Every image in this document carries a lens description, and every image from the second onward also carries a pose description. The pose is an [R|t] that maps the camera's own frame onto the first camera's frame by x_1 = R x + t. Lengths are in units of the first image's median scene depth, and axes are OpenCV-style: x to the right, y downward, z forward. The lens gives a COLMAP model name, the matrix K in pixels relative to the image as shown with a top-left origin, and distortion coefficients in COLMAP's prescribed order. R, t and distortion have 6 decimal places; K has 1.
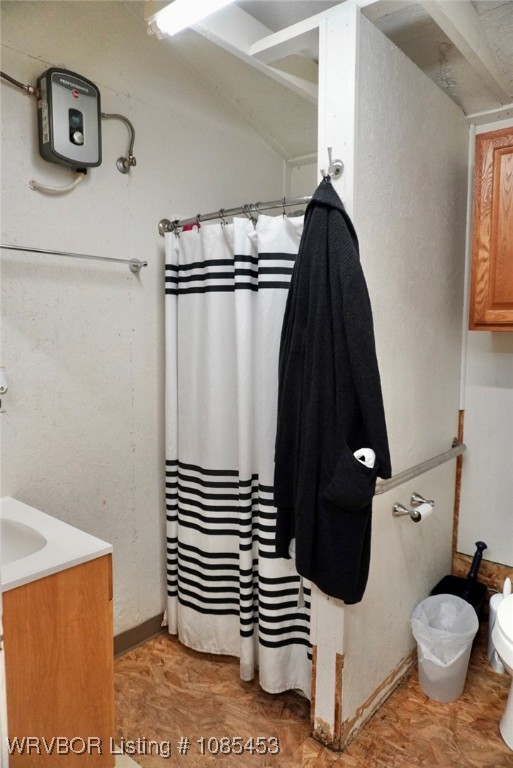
lens RADIAL K [[512.1, 0, 256.5], [0, 512.1, 384.0], [0, 0, 1]] dist [-0.049556, 0.036211]
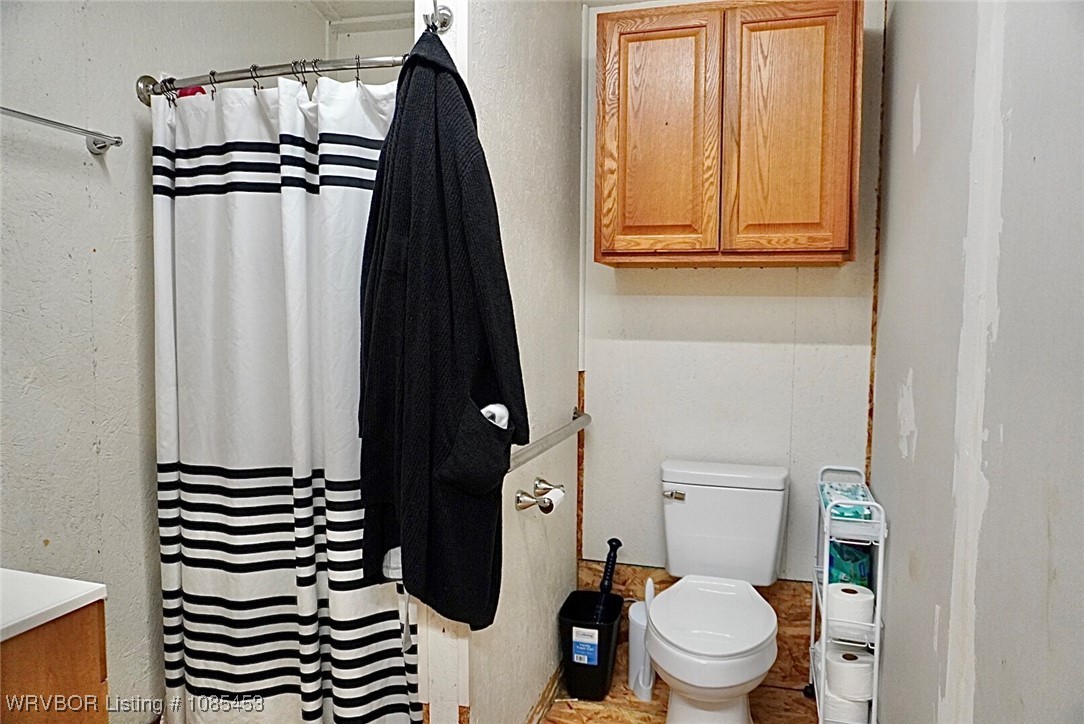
lens RADIAL K [[722.8, 0, 539.5], [0, 722.8, 362.0], [0, 0, 1]] dist [-0.049556, 0.036211]
pose [[0.917240, -0.026076, 0.397480, -0.106421], [0.039804, 0.998861, -0.026325, 0.076094], [-0.396340, 0.039968, 0.917233, 0.026914]]
